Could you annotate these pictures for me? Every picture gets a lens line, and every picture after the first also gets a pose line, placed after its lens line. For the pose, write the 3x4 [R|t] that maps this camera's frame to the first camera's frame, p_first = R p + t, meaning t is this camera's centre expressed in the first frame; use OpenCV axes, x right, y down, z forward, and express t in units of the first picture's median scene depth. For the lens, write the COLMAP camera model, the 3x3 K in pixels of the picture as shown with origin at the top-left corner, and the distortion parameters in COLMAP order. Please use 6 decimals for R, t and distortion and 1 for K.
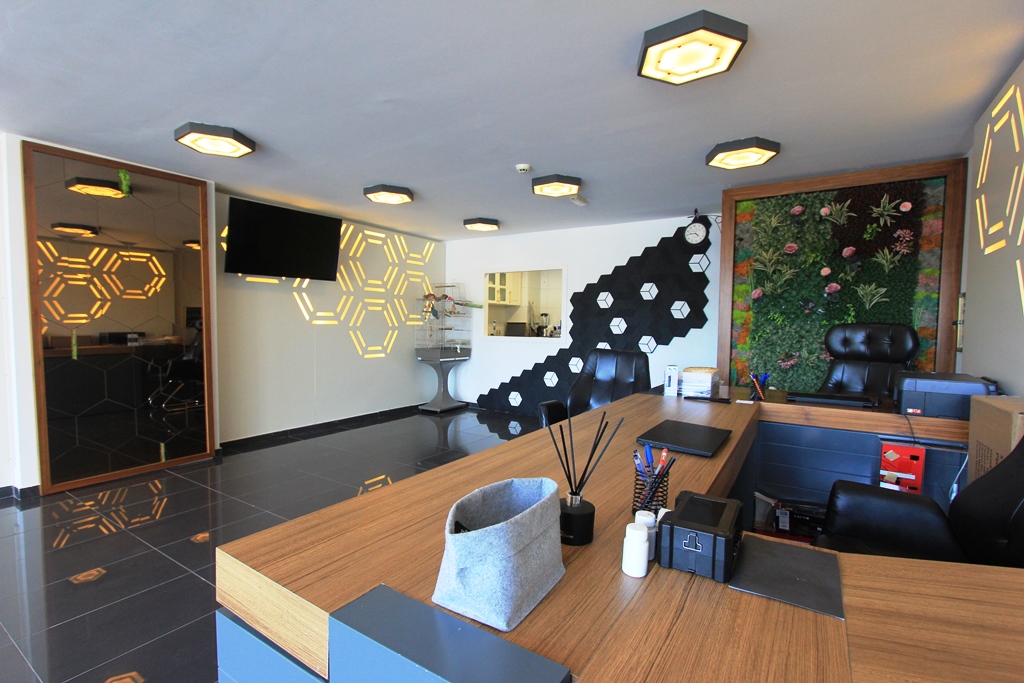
lens RADIAL K [[476.7, 0, 510.9], [0, 476.7, 347.8], [0, 0, 1]] dist [-0.013123, 0.001282]
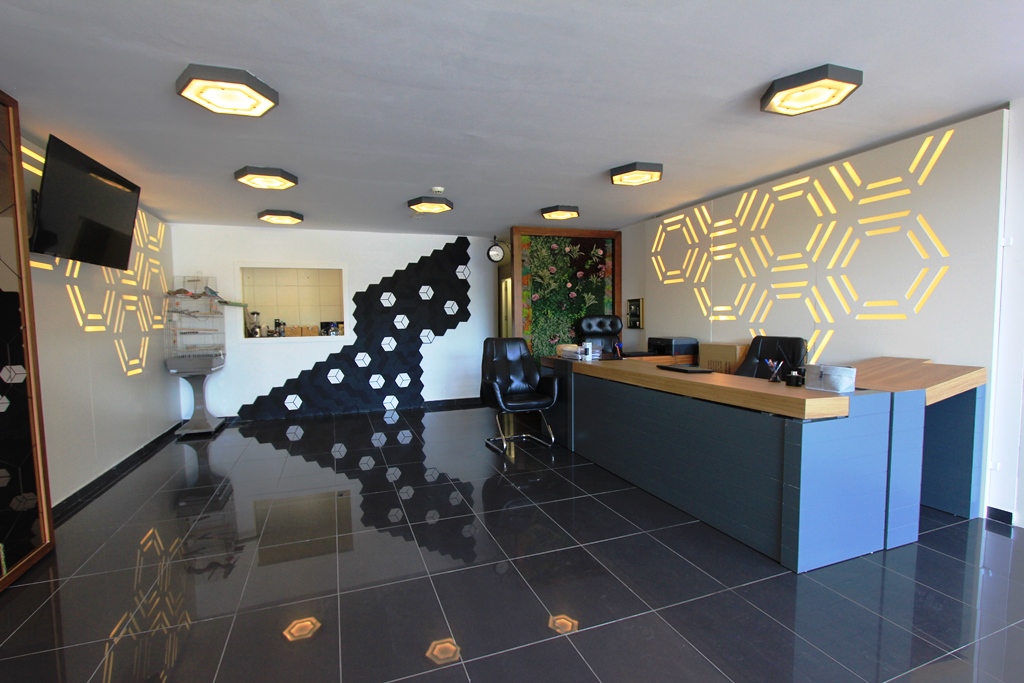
lens RADIAL K [[476.7, 0, 509.4], [0, 476.7, 345.0], [0, 0, 1]] dist [-0.013123, 0.001282]
pose [[0.601781, -0.067205, 0.795829, -0.558831], [0.064797, 0.997277, 0.035220, -0.014059], [-0.796029, 0.030372, 0.604497, 0.098408]]
